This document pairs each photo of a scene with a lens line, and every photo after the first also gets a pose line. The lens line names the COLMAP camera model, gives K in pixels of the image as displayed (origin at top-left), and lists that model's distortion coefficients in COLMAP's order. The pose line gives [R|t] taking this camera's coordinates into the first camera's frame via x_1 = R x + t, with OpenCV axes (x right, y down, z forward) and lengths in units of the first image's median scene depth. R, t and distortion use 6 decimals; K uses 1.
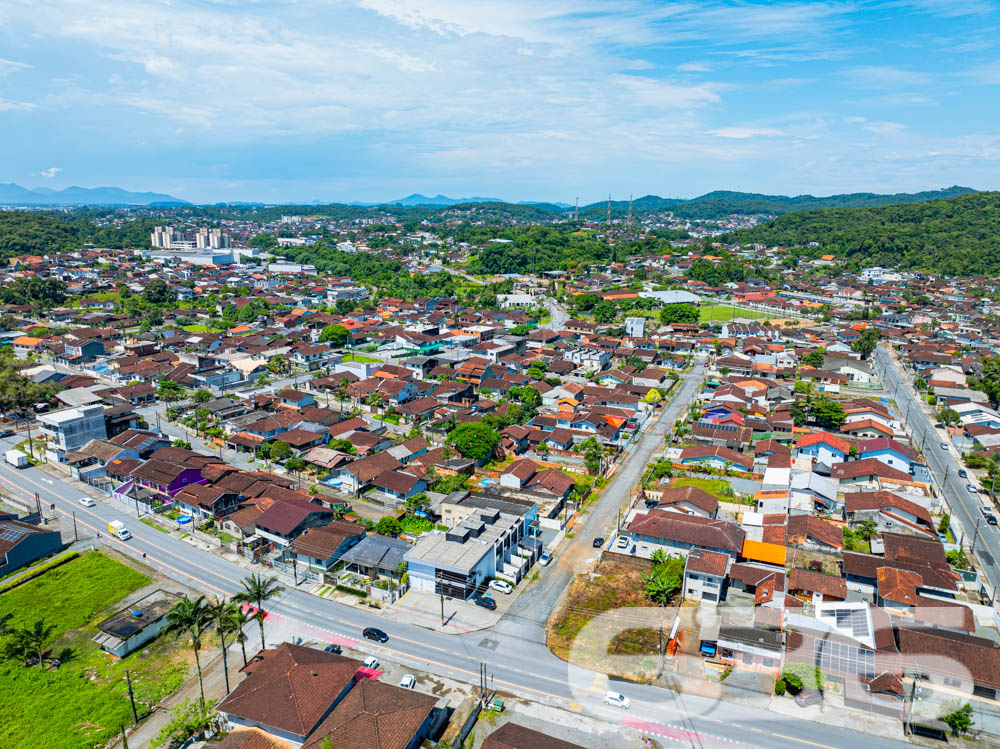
lens RADIAL K [[711.8, 0, 497.2], [0, 711.8, 374.0], [0, 0, 1]] dist [-0.039227, 0.003559]
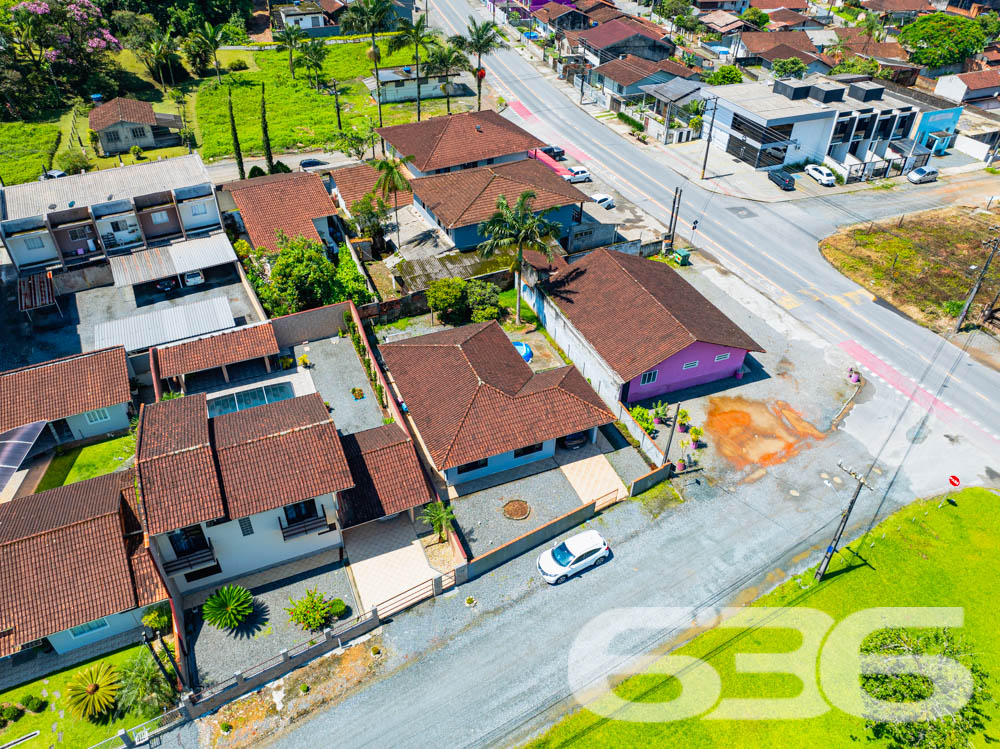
lens RADIAL K [[699.5, 0, 496.3], [0, 699.5, 378.5], [0, 0, 1]] dist [-0.040974, -0.000097]
pose [[0.720527, 0.426172, -0.547008, 0.042181], [-0.170477, 0.873505, 0.455991, 0.040525], [0.672145, -0.235302, 0.702036, 0.049621]]
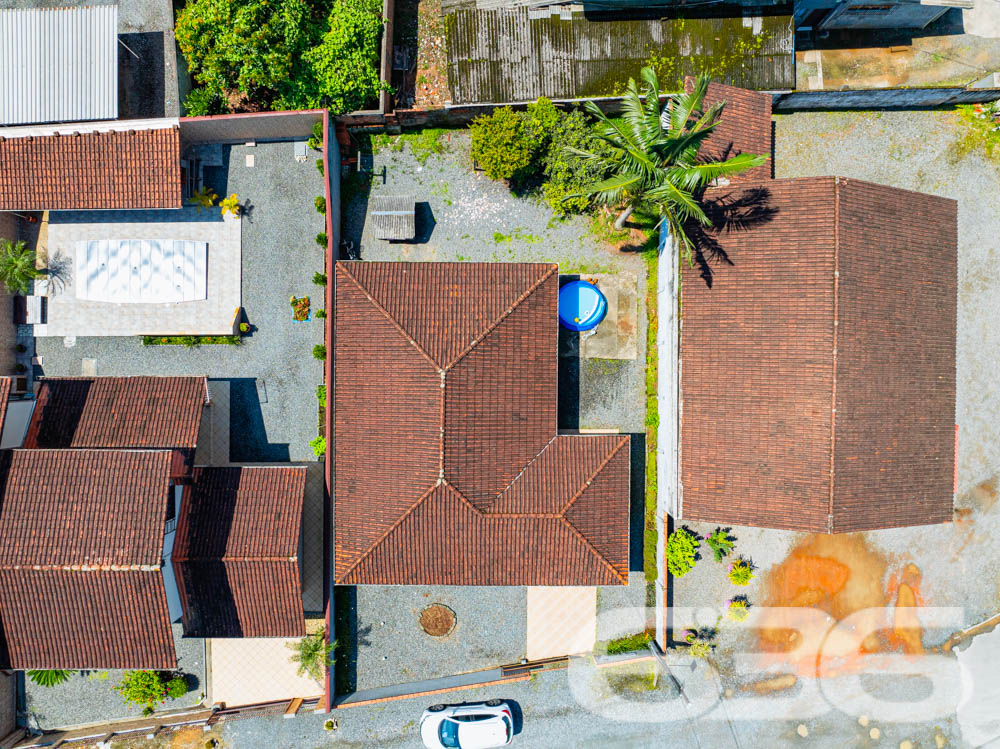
lens RADIAL K [[711.8, 0, 497.2], [0, 711.8, 374.0], [0, 0, 1]] dist [-0.039227, 0.003559]
pose [[0.393053, 0.918938, -0.032595, 0.002271], [-0.232538, 0.133633, 0.963363, 0.030184], [0.889627, -0.371073, 0.266213, 0.089025]]
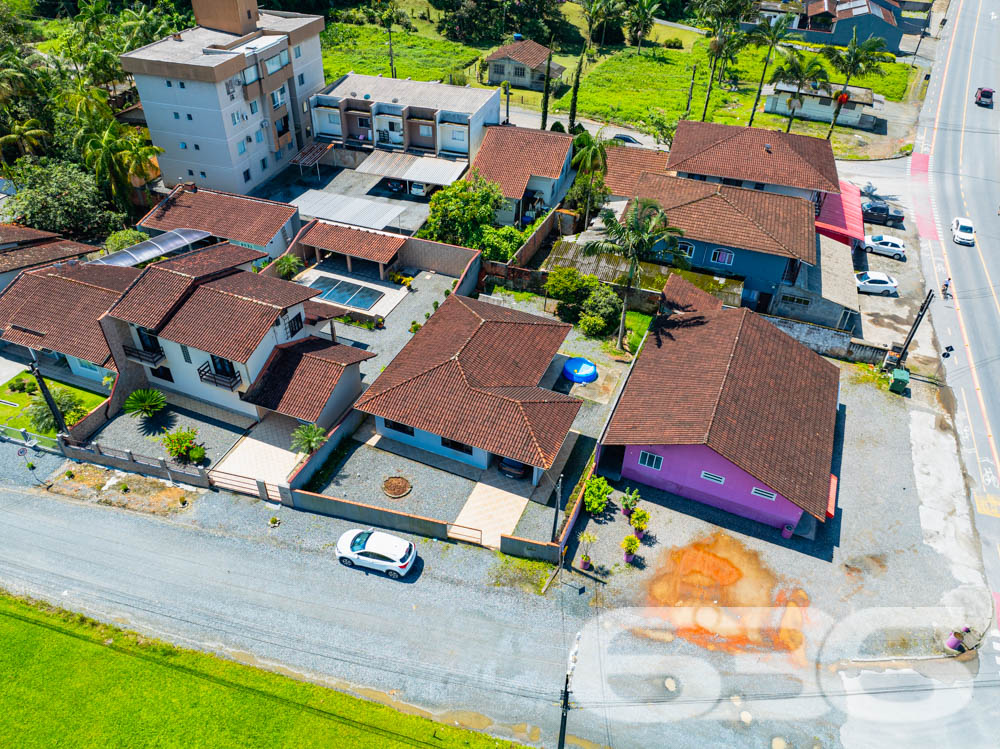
lens RADIAL K [[699.5, 0, 496.3], [0, 699.5, 378.5], [0, 0, 1]] dist [-0.040974, -0.000097]
pose [[0.011319, 0.619011, -0.785301, 0.054796], [-0.271348, 0.757783, 0.593409, 0.035016], [0.962415, 0.206373, 0.176545, 0.087788]]
